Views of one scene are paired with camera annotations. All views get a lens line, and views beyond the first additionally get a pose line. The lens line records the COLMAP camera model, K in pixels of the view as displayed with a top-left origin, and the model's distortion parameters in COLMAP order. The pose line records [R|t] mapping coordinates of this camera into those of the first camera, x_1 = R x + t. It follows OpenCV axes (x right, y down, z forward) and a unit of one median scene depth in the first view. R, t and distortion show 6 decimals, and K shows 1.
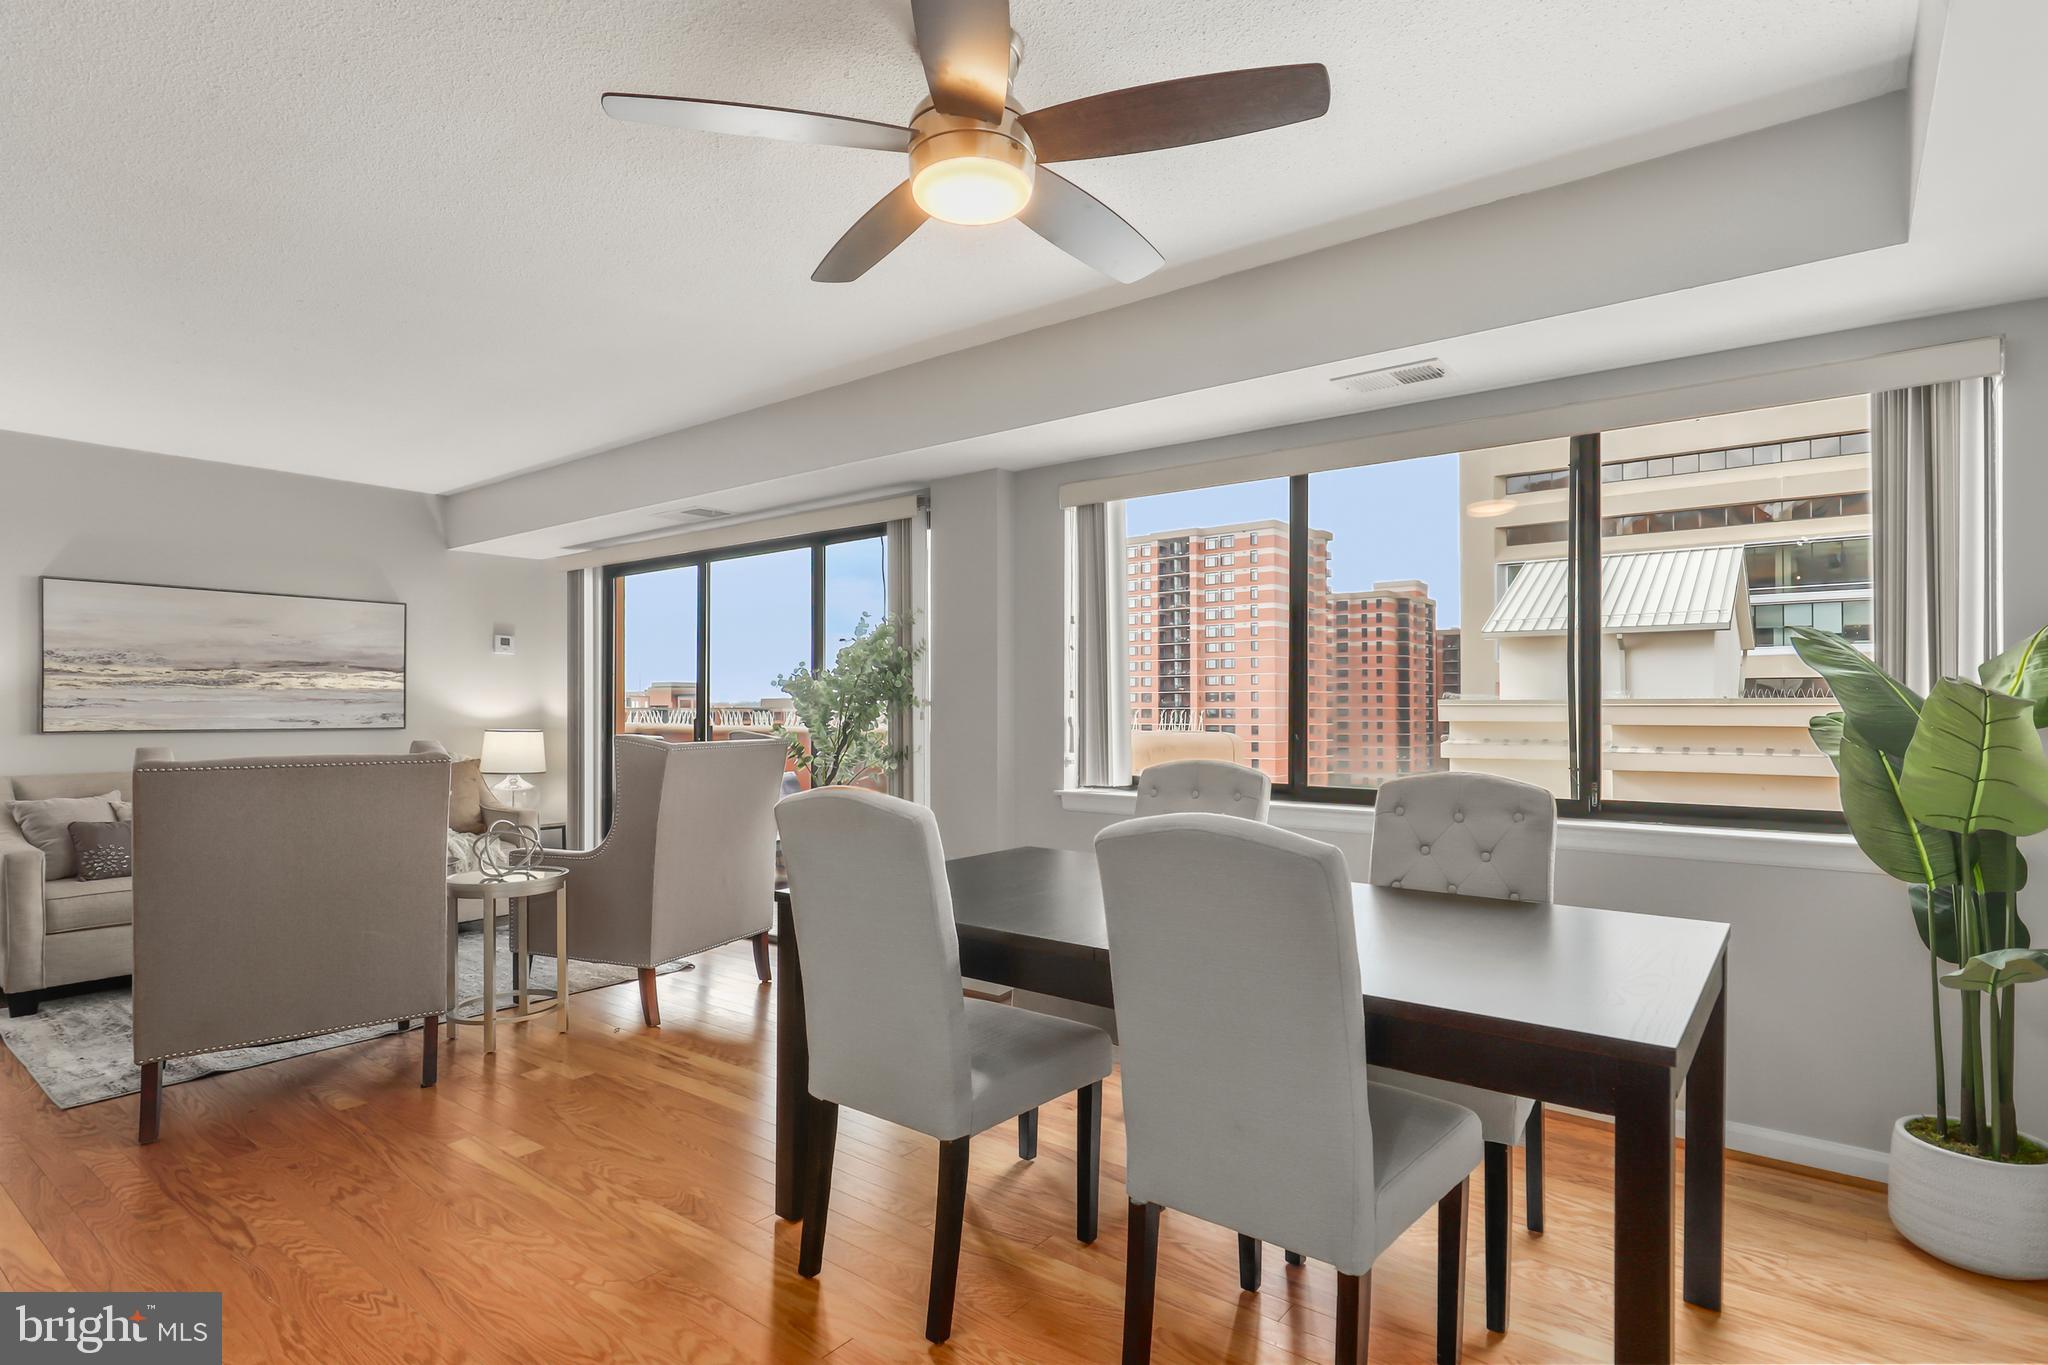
lens RADIAL K [[1038.9, 0, 1016.0], [0, 1038.9, 696.4], [0, 0, 1]] dist [-0.002611, 0.000777]
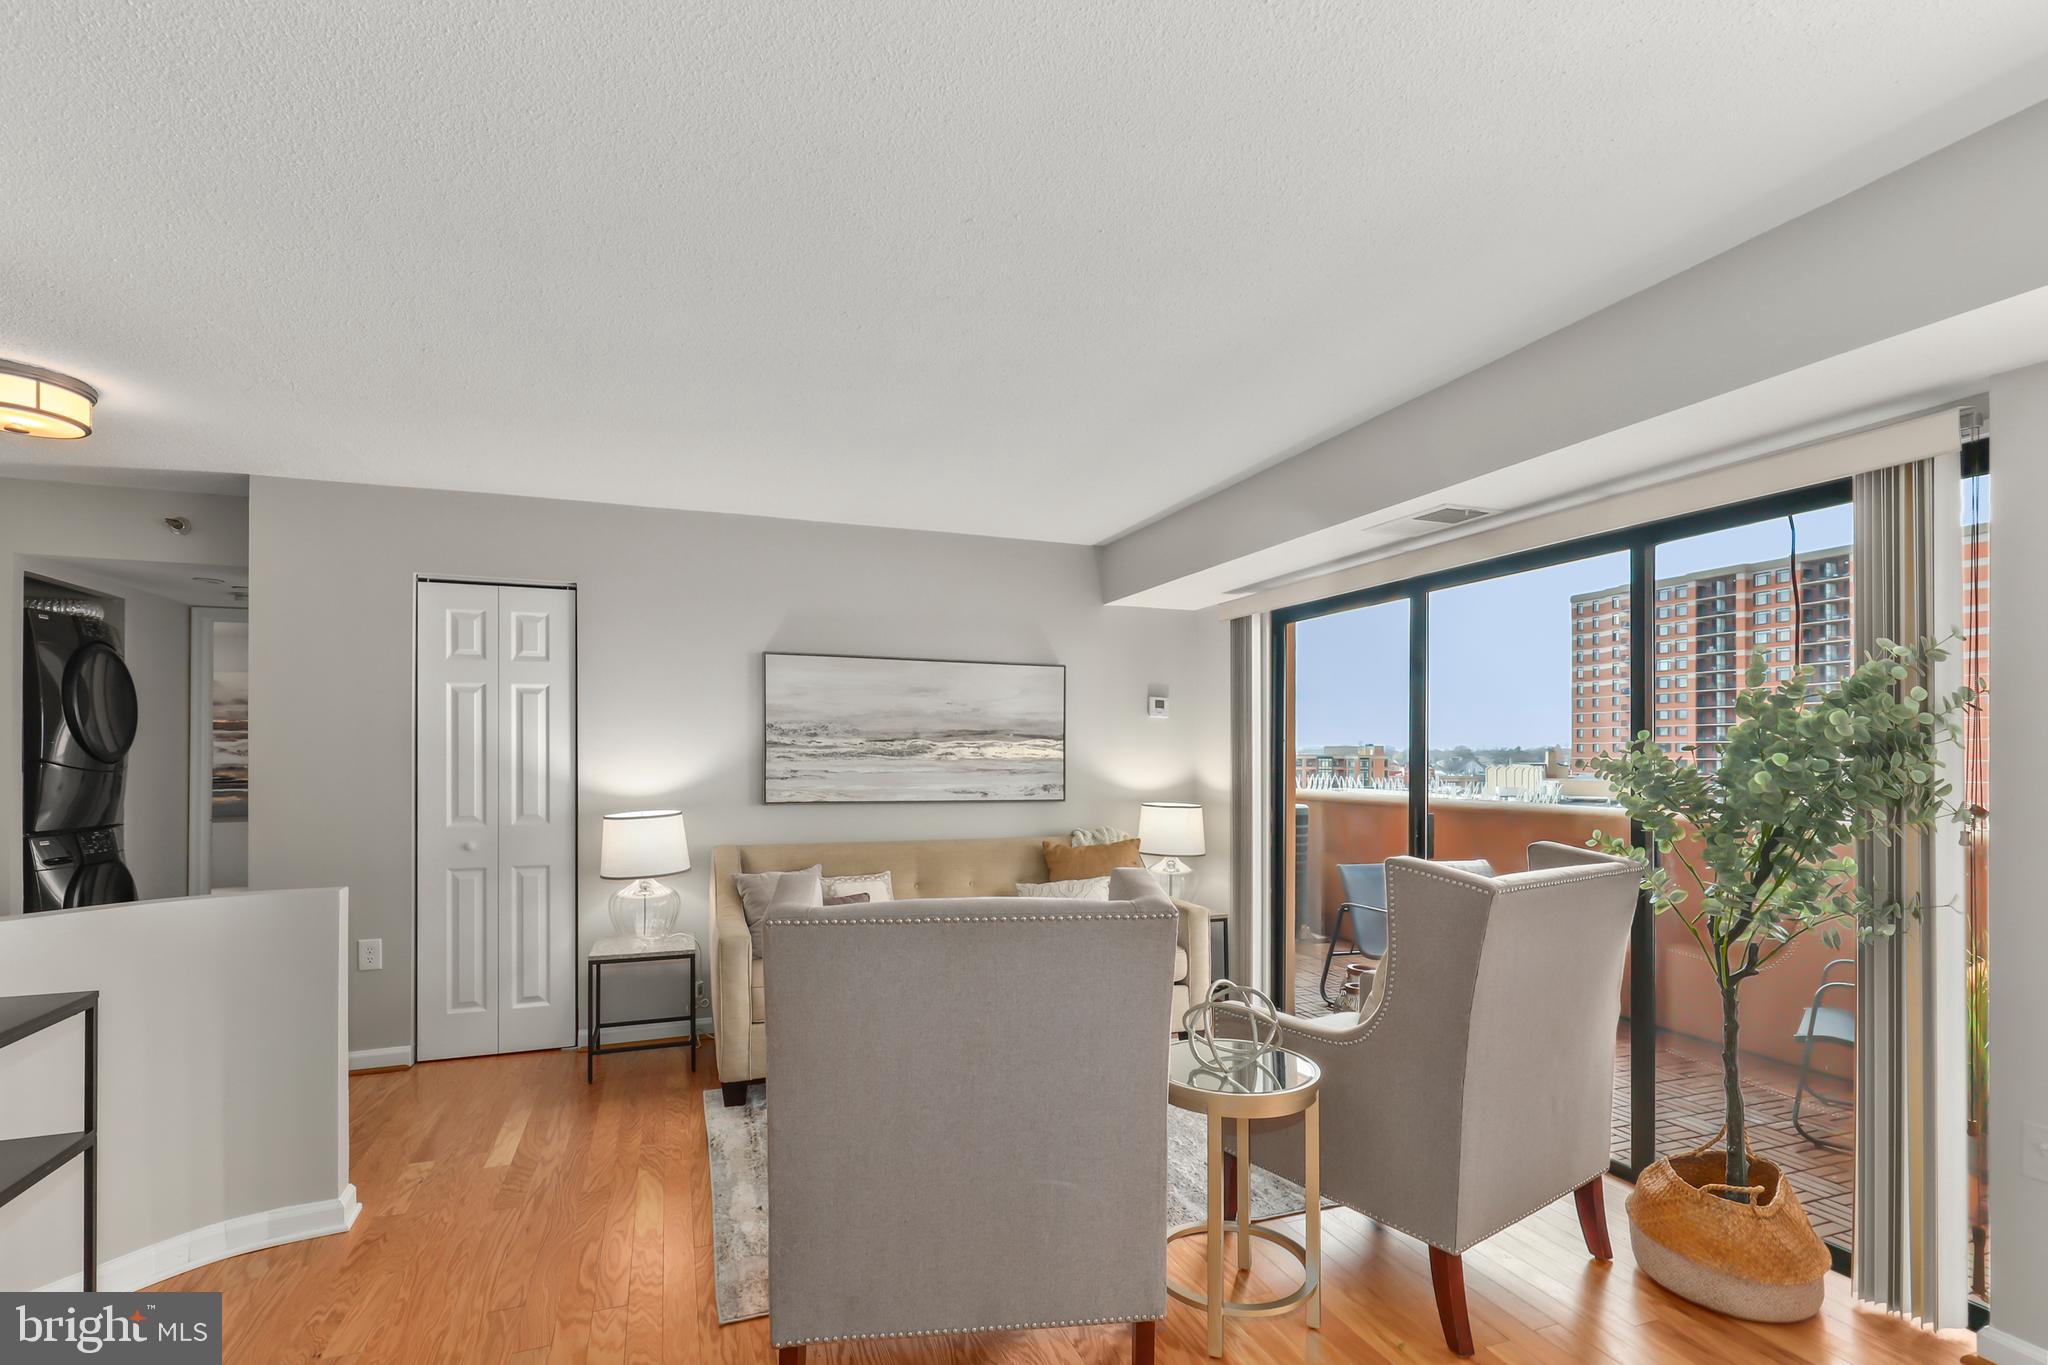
lens RADIAL K [[934.3, 0, 1022.0], [0, 934.3, 752.2], [0, 0, 1]] dist [0.000189, 0.000346]
pose [[0.855195, 0.005154, -0.518281, -0.197388], [-0.000997, 0.999965, 0.008299, -0.020026], [0.518305, -0.006581, 0.855170, 0.279700]]
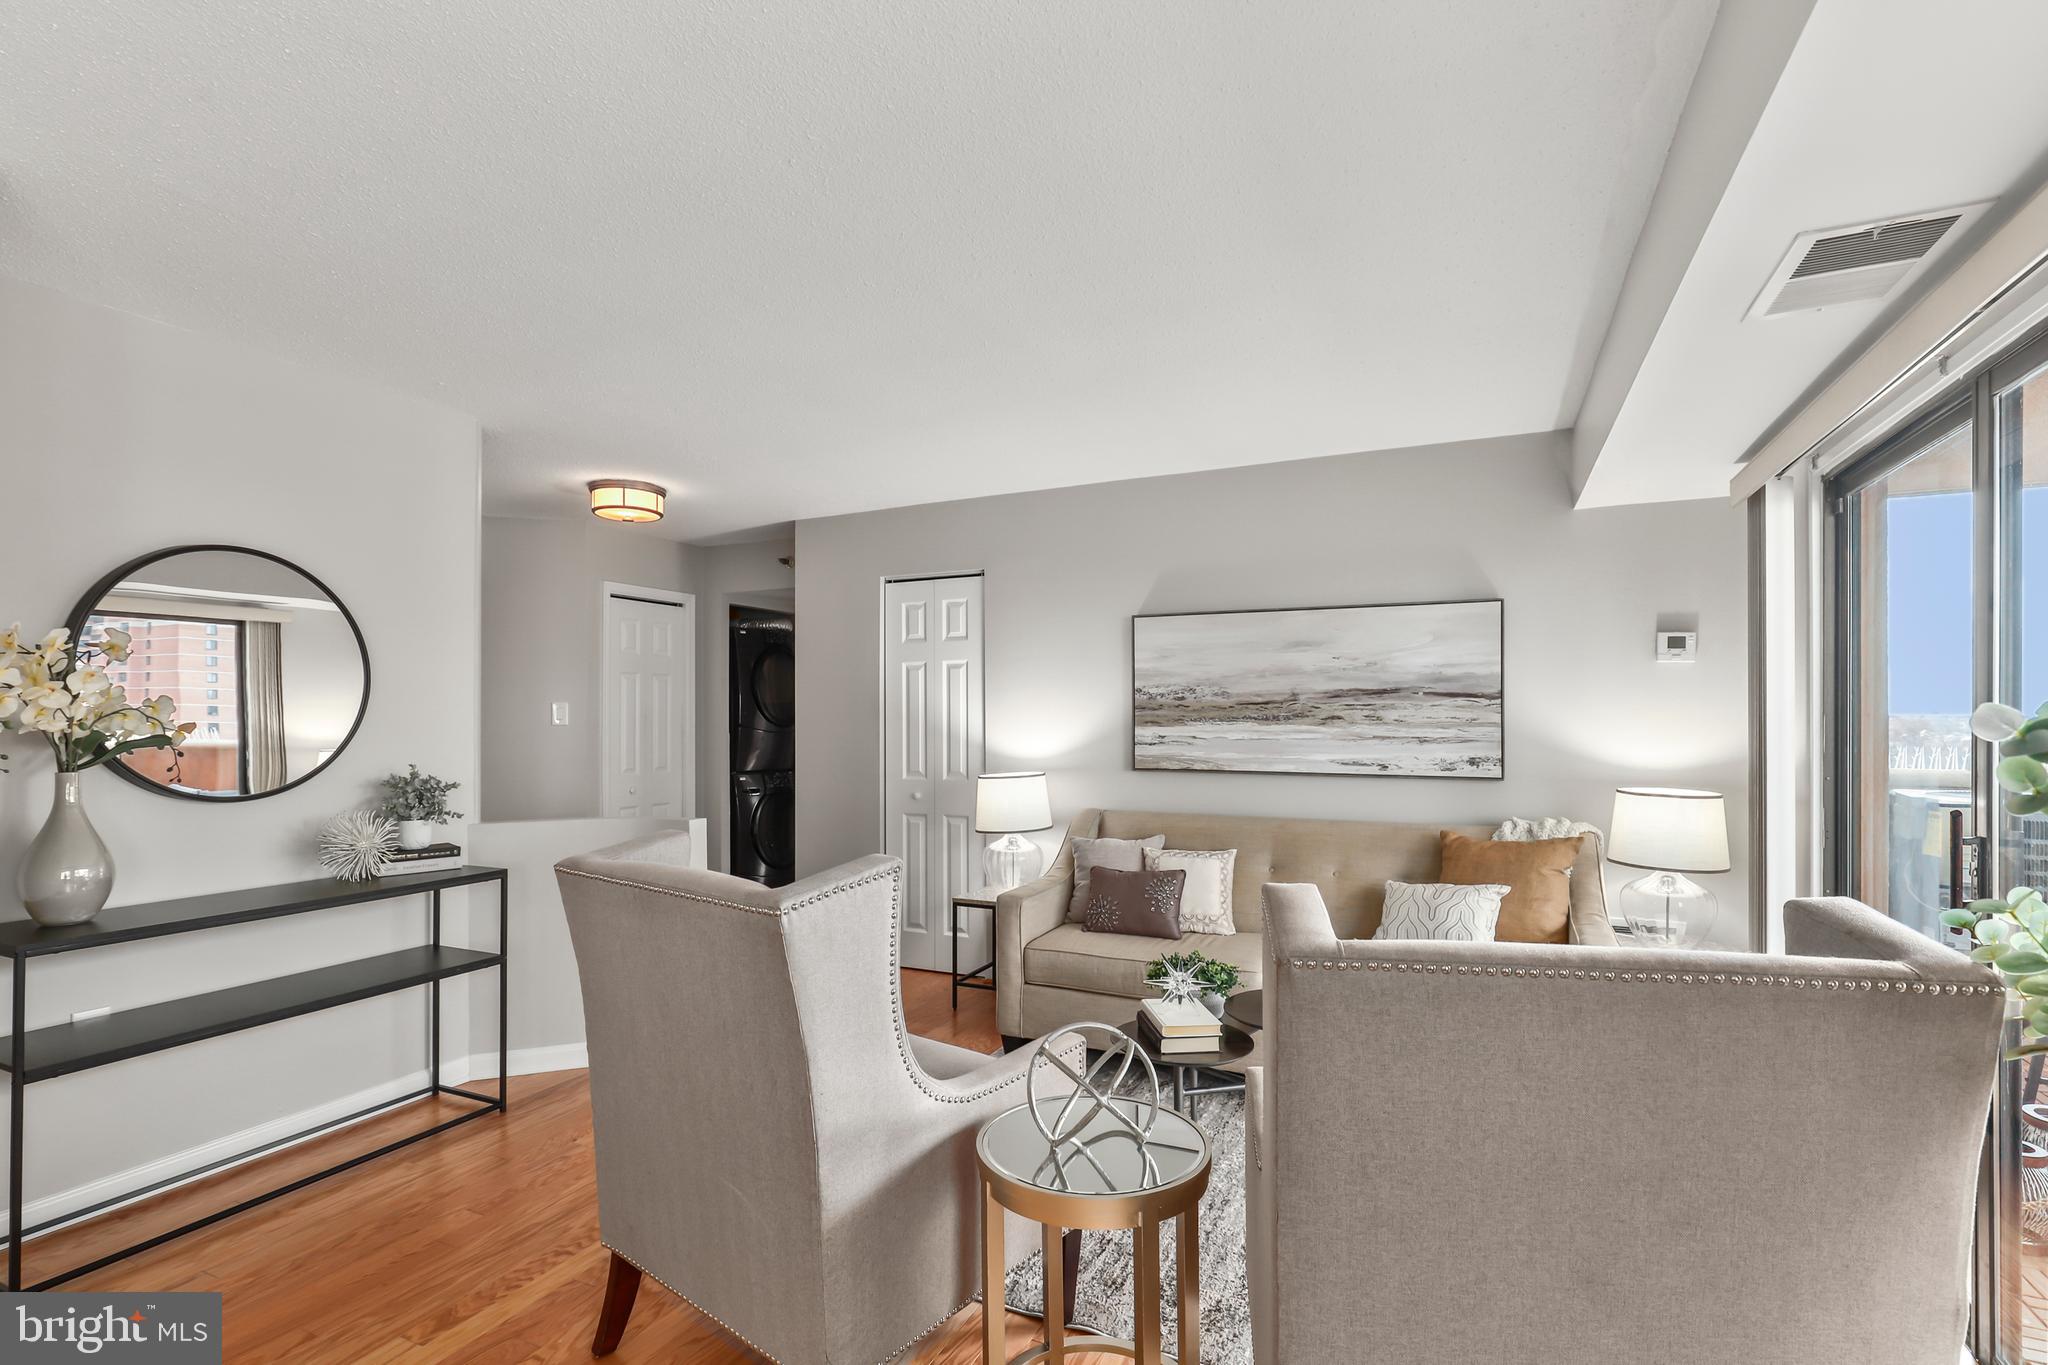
lens RADIAL K [[980.2, 0, 1020.4], [0, 980.2, 711.6], [0, 0, 1]] dist [0.001040, 0.000004]
pose [[0.214369, 0.000404, -0.976753, -0.018479], [0.013803, 0.999899, 0.003443, -0.022009], [0.976655, -0.014220, 0.214342, 0.567563]]
